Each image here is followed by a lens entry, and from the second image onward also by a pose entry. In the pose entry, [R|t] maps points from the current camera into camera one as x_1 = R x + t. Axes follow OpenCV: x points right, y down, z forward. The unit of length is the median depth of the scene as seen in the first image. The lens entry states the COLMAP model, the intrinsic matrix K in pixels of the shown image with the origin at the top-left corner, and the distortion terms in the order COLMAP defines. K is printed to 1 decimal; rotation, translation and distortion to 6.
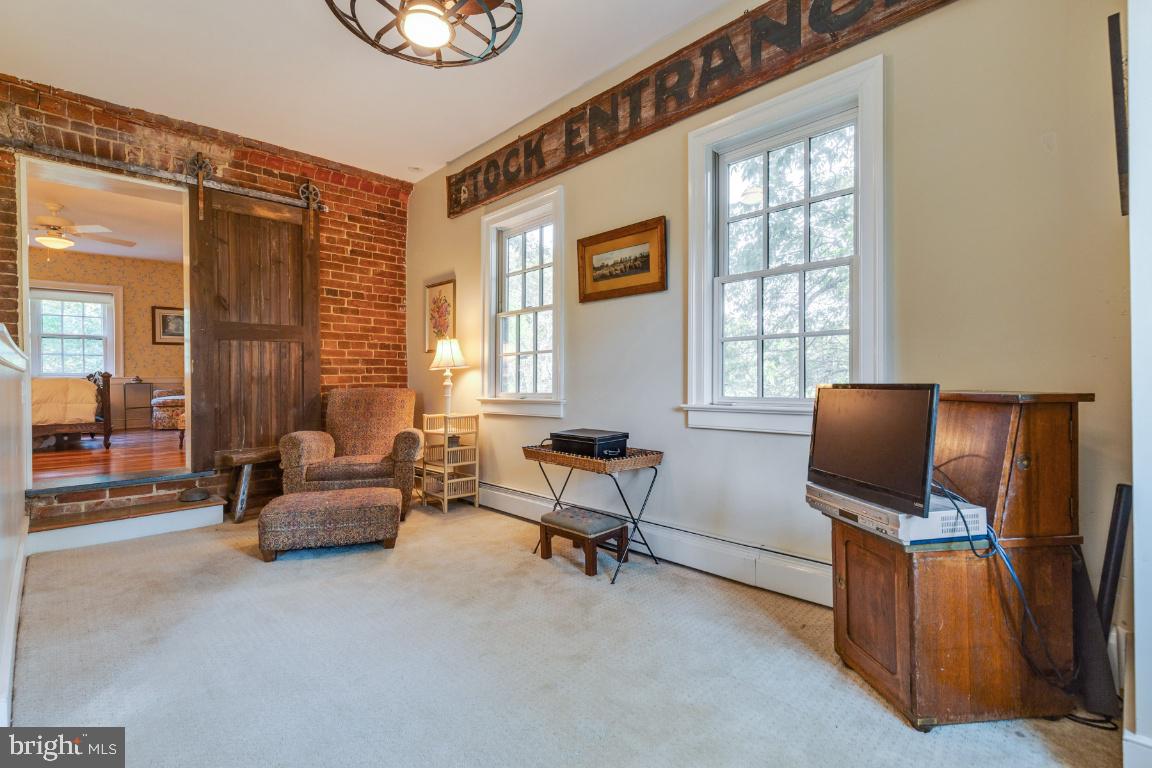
lens RADIAL K [[525.3, 0, 577.1], [0, 525.3, 379.6], [0, 0, 1]] dist [0.005170, 0.000226]
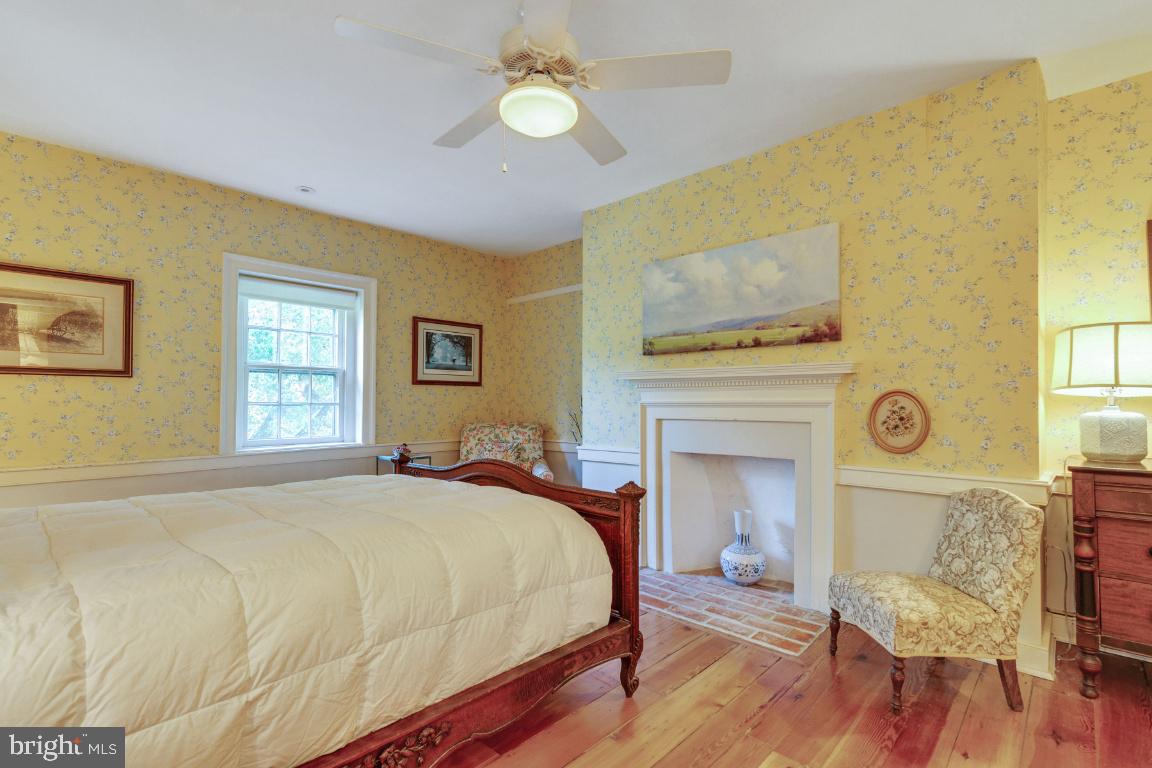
lens RADIAL K [[525.3, 0, 576.3], [0, 525.3, 394.2], [0, 0, 1]] dist [0.005170, 0.000226]
pose [[0.999430, 0.014047, 0.030684, -0.674262], [-0.013389, 0.999679, -0.021524, -0.048313], [-0.030977, 0.021101, 0.999297, 0.453456]]
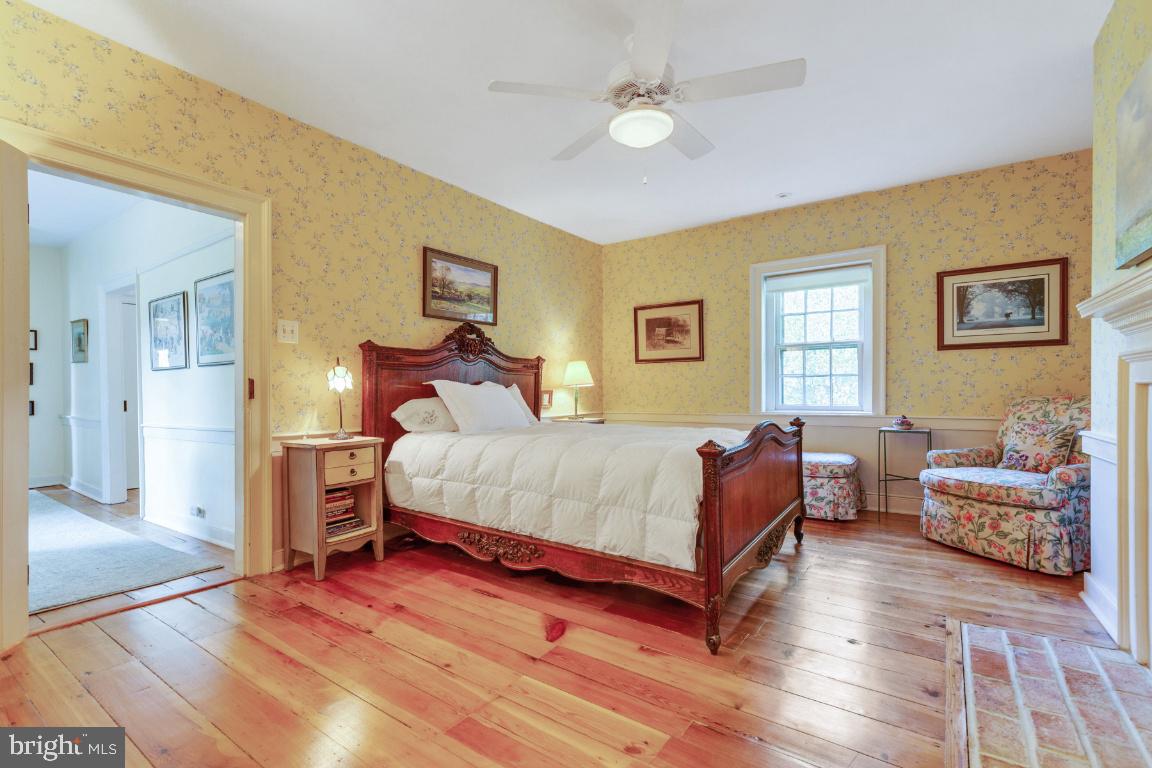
lens RADIAL K [[525.3, 0, 577.9], [0, 525.3, 393.0], [0, 0, 1]] dist [0.005170, 0.000226]
pose [[0.177109, 0.018405, -0.984019, -0.395486], [0.004432, 0.999800, 0.019498, -0.039365], [0.984181, -0.007814, 0.176992, 0.604886]]
